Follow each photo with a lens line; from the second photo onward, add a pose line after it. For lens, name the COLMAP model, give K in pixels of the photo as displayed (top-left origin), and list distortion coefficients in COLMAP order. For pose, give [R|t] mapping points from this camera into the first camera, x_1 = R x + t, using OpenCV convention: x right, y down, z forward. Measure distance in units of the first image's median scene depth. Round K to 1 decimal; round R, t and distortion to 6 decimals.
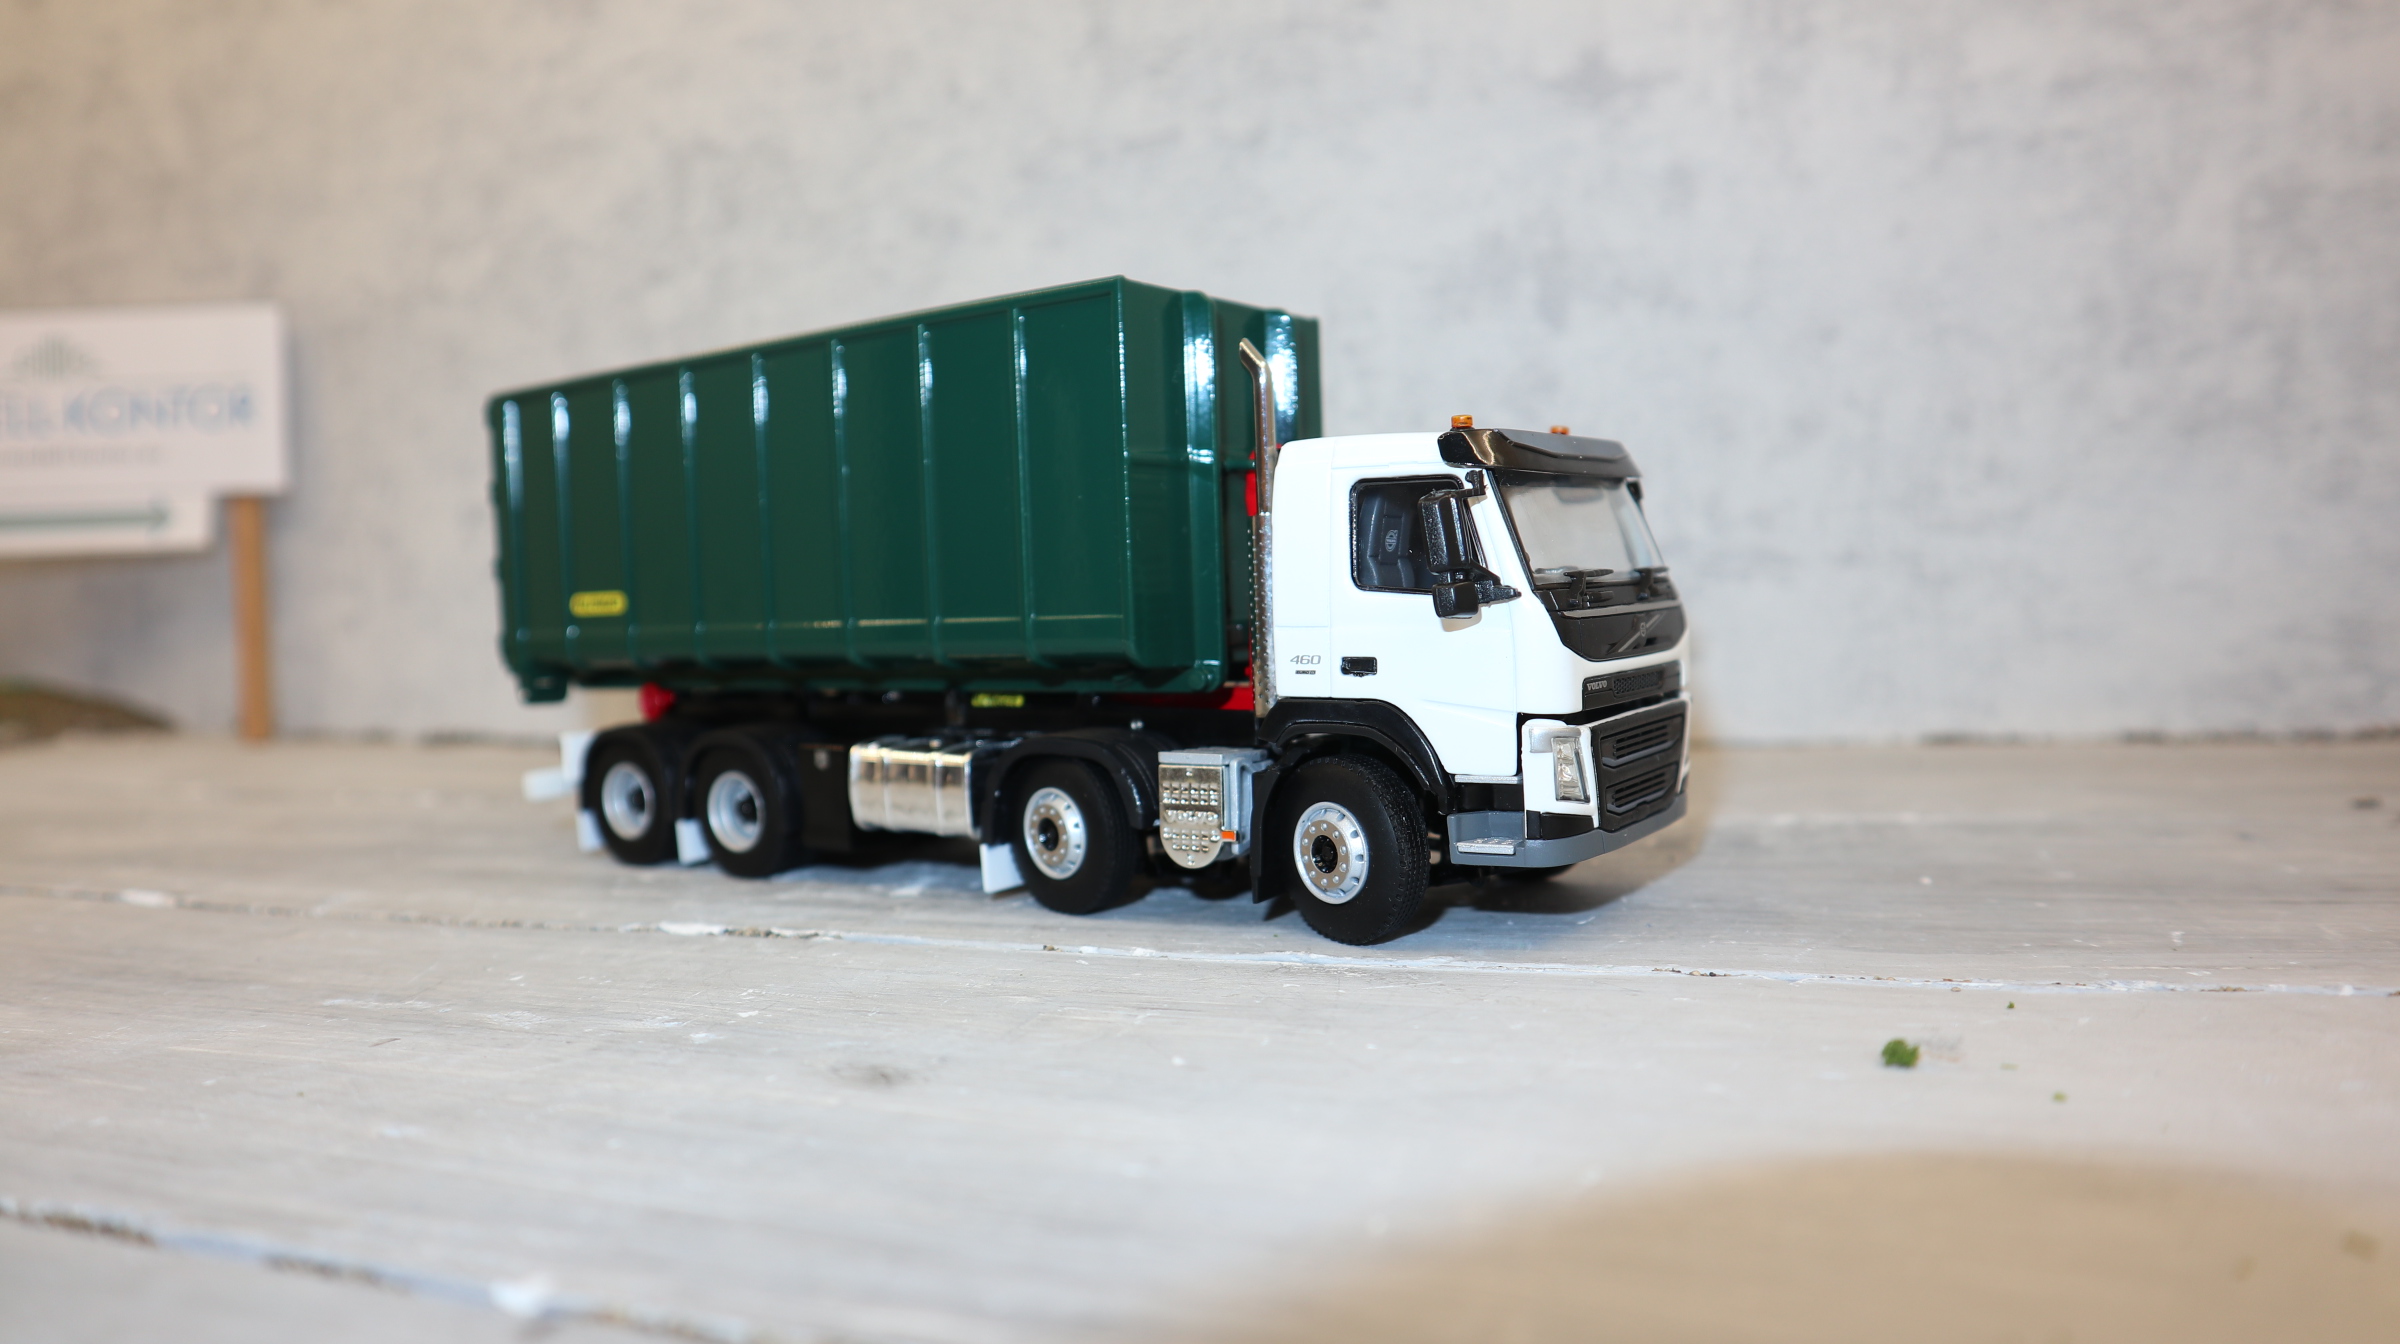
lens RADIAL K [[1682.9, 0, 1200.0], [0, 1682.9, 672.0], [0, 0, 1]] dist [-0.123780, 0.086117]
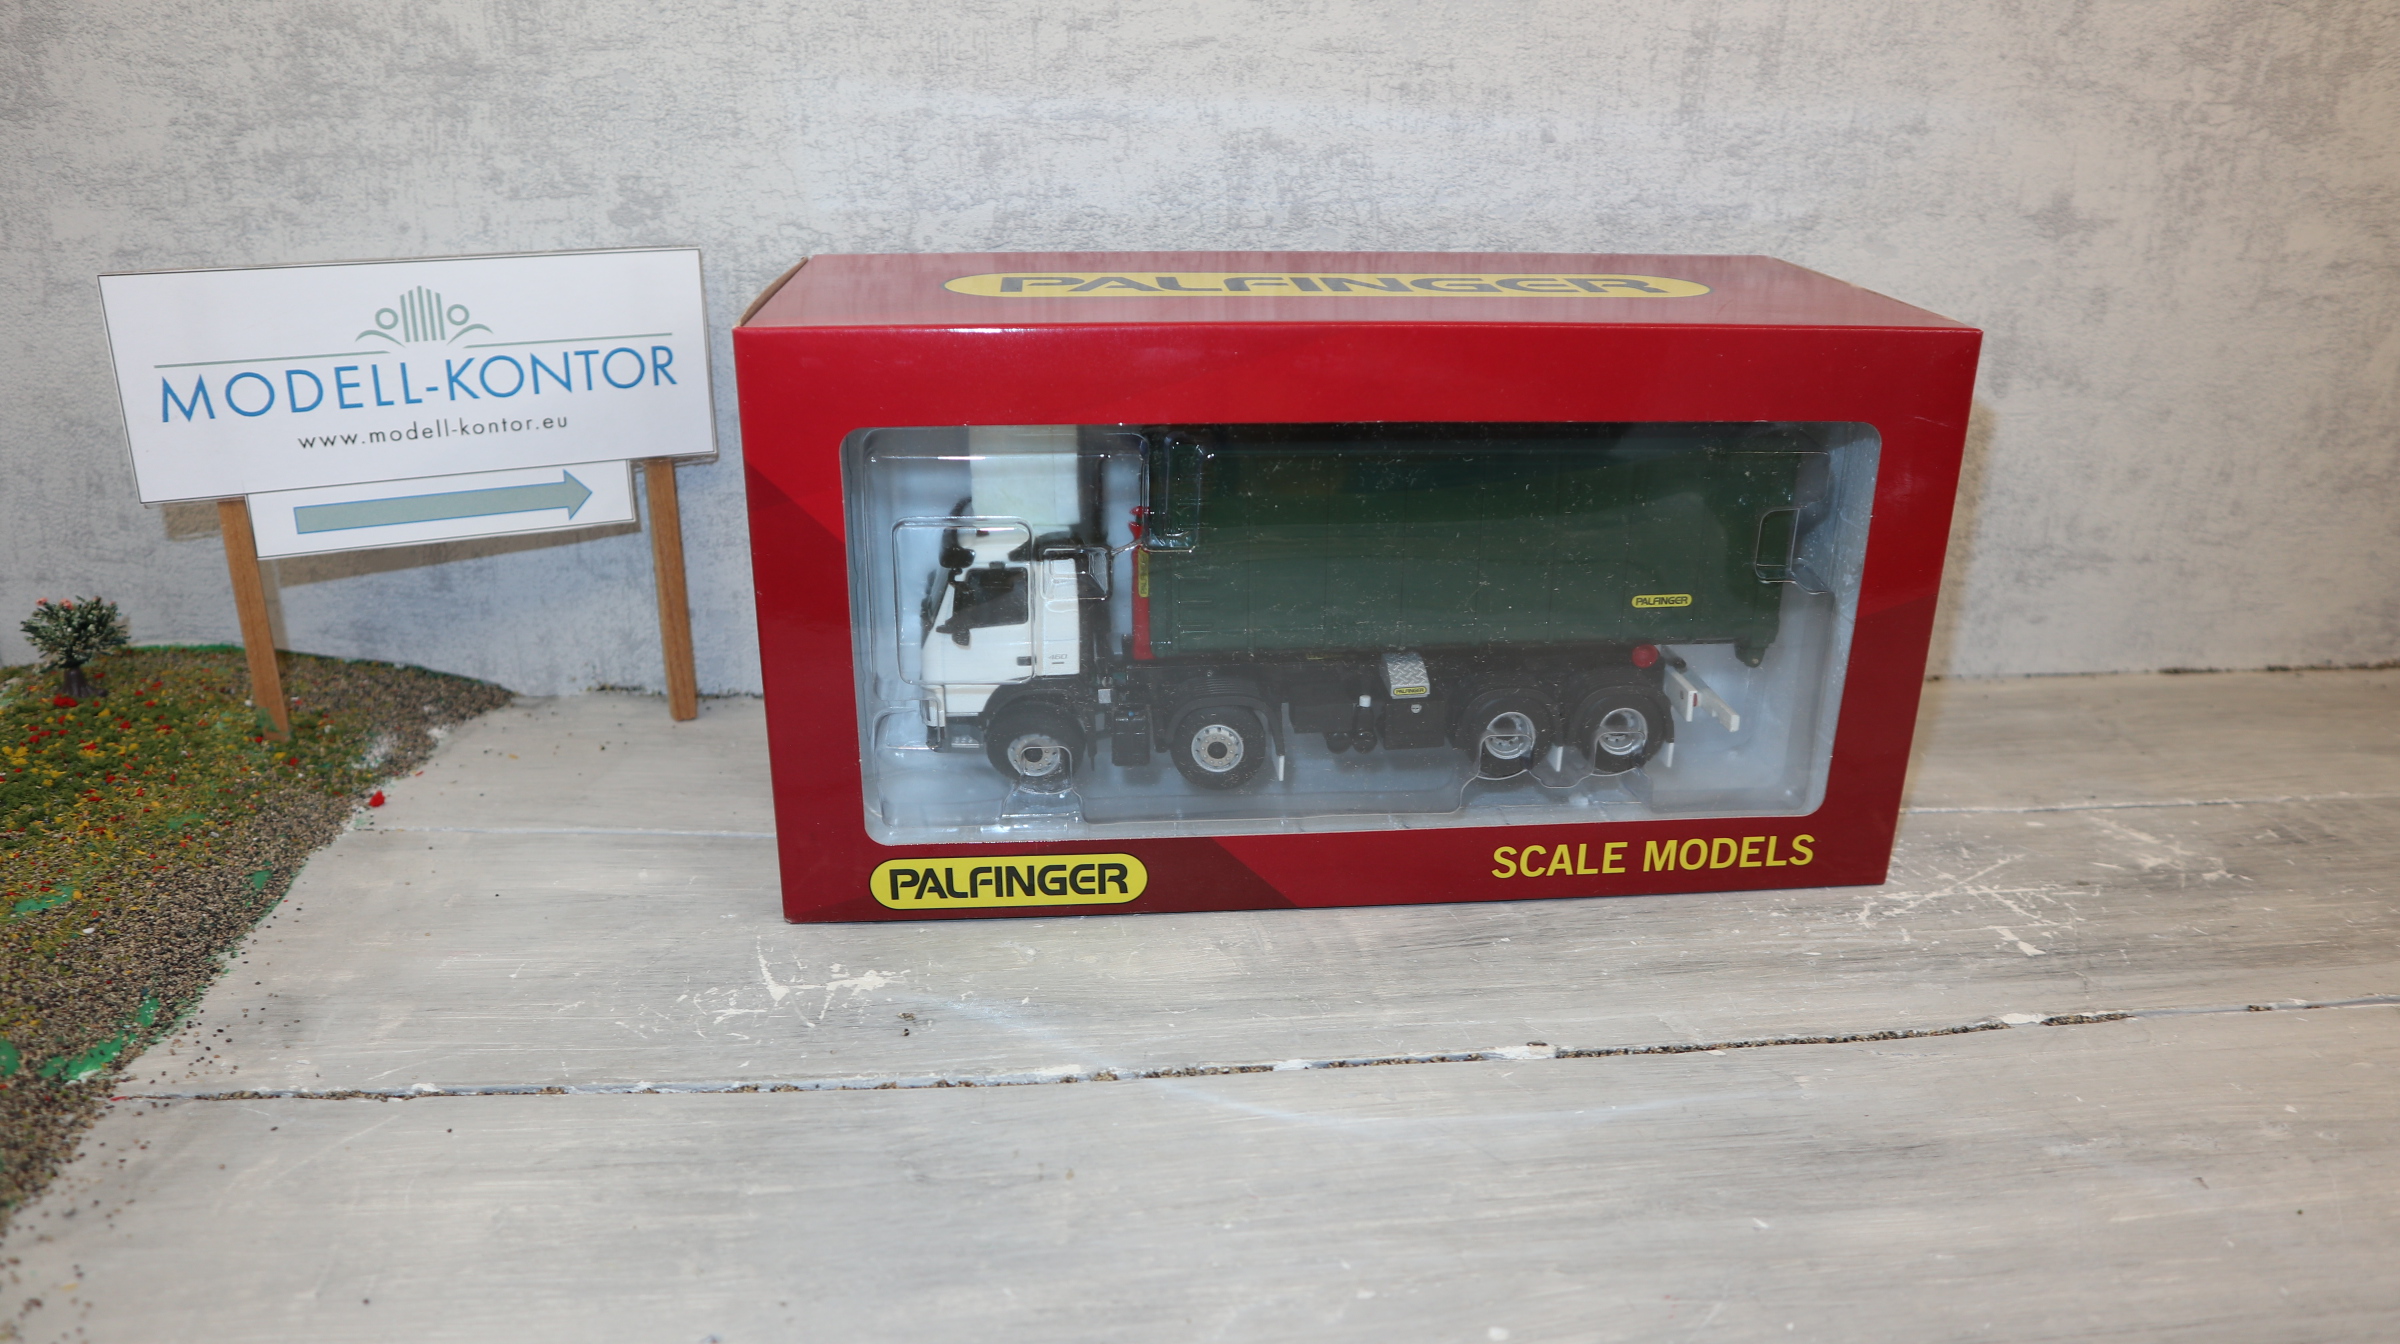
lens RADIAL K [[1681.6, 0, 1200.0], [0, 1681.6, 672.0], [0, 0, 1]] dist [-0.112932, 0.067258]
pose [[0.895063, -0.104956, 0.433414, -1.026149], [-0.019383, 0.961834, 0.272947, -0.354391], [-0.445519, -0.252706, 0.858867, 0.069227]]
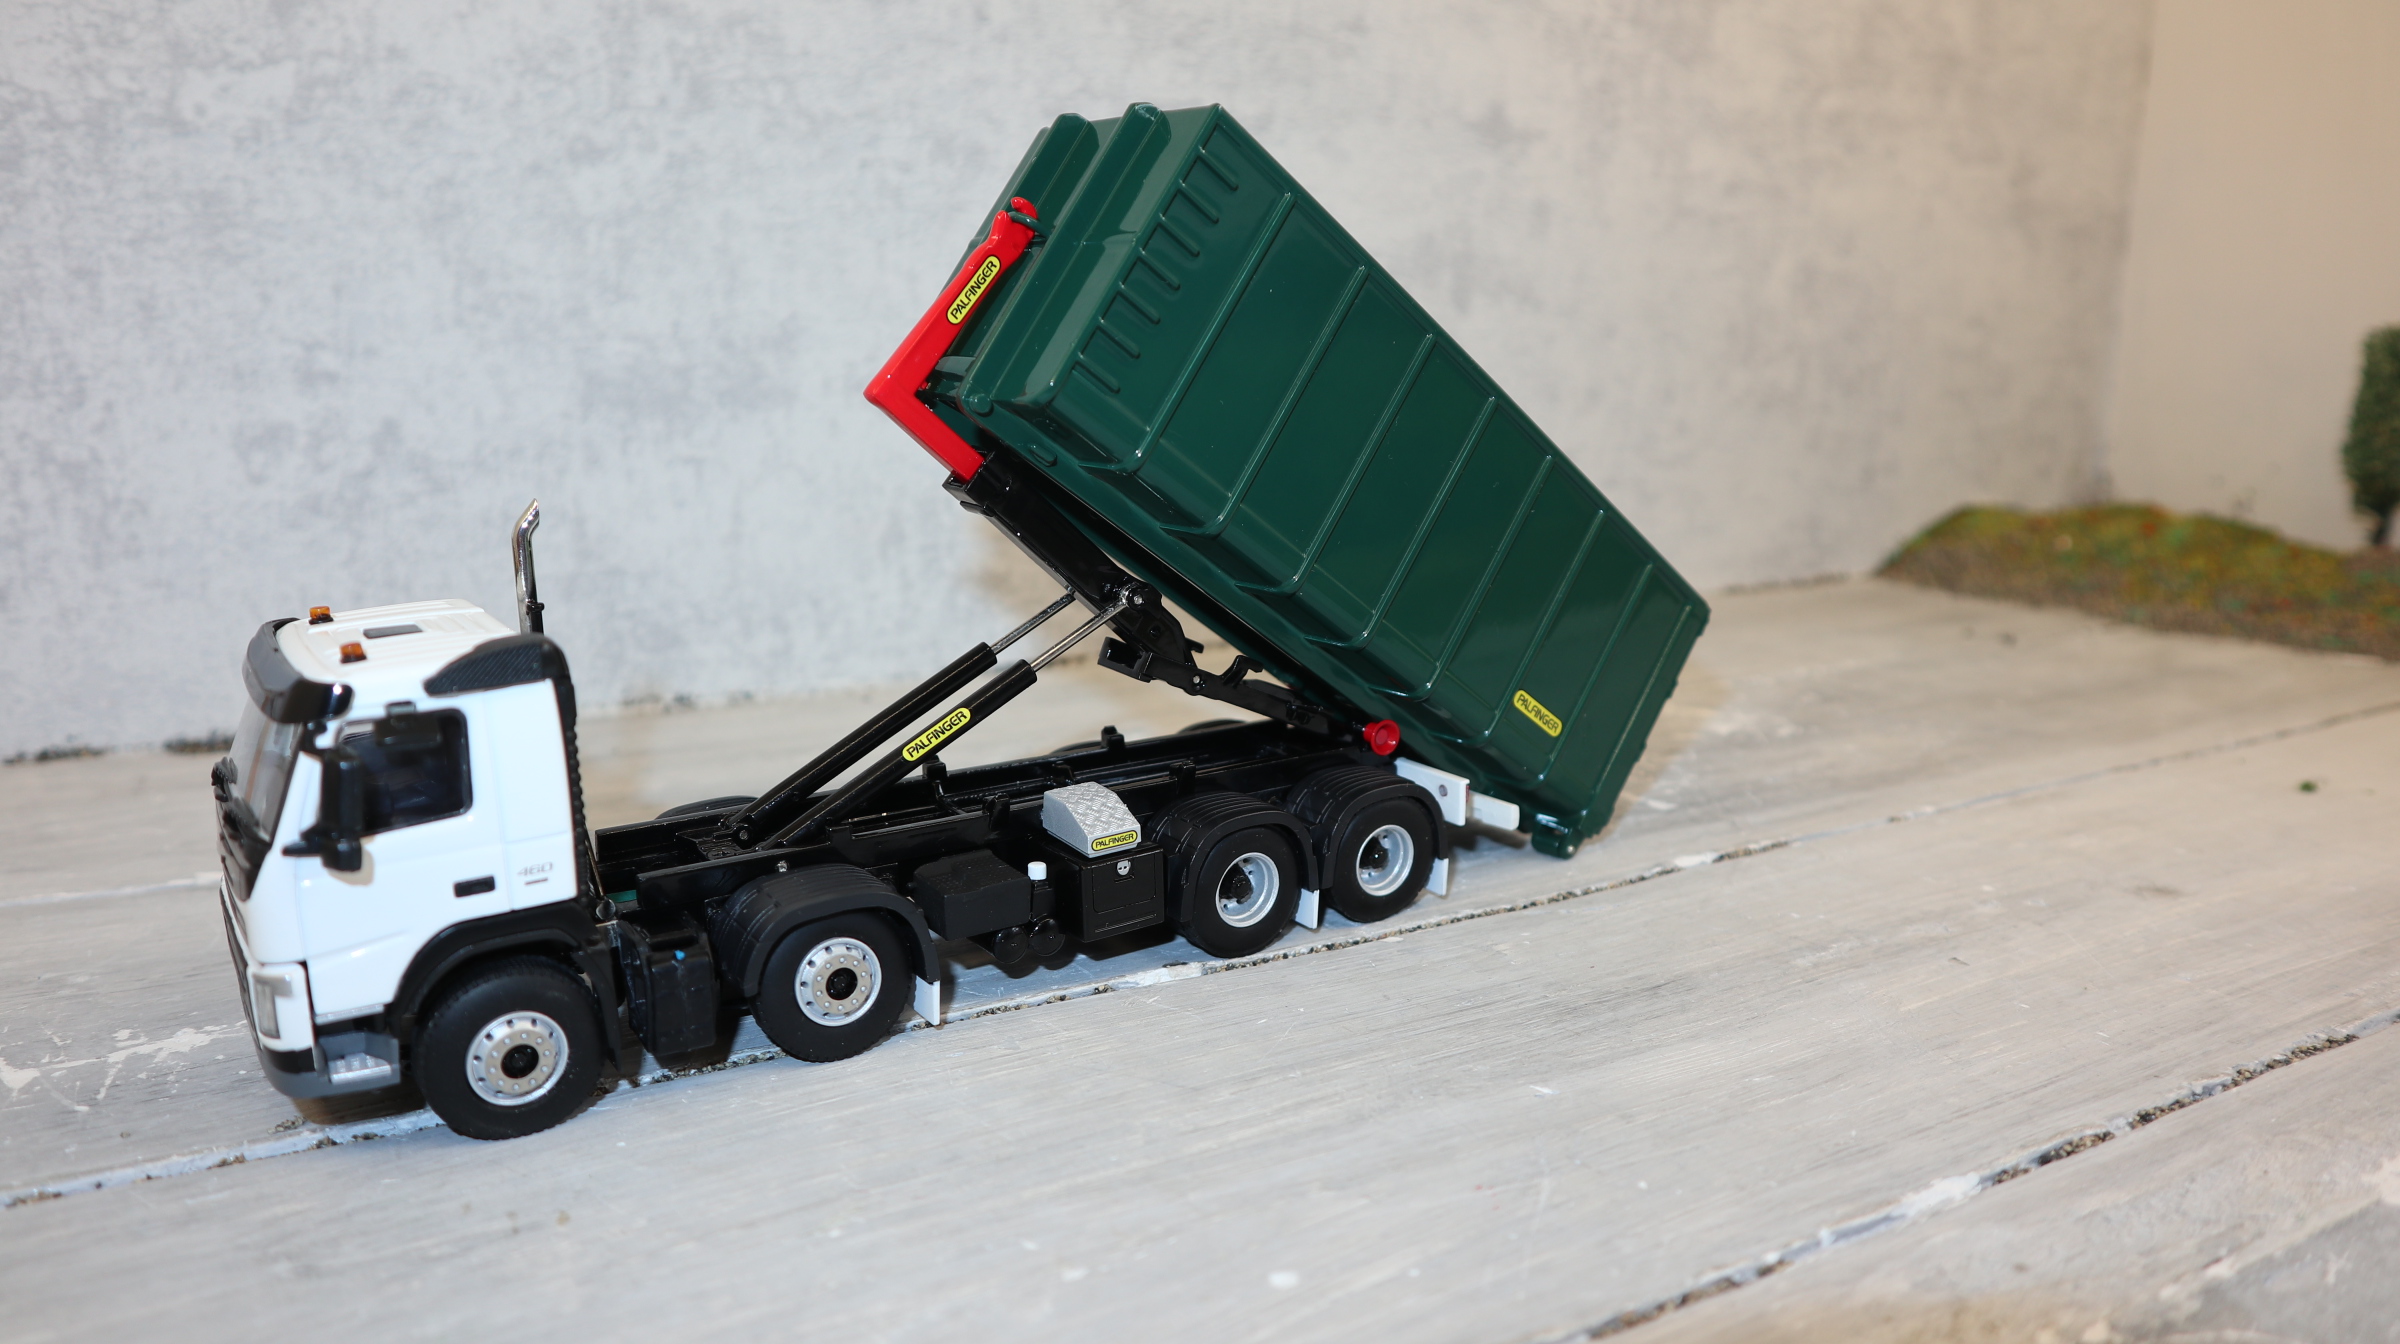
lens RADIAL K [[1682.9, 0, 1200.0], [0, 1682.9, 672.0], [0, 0, 1]] dist [-0.123780, 0.086117]
pose [[0.653429, -0.123053, 0.746919, -0.982550], [0.015781, 0.988699, 0.149079, -0.128609], [-0.756823, -0.085626, 0.647987, 0.278502]]
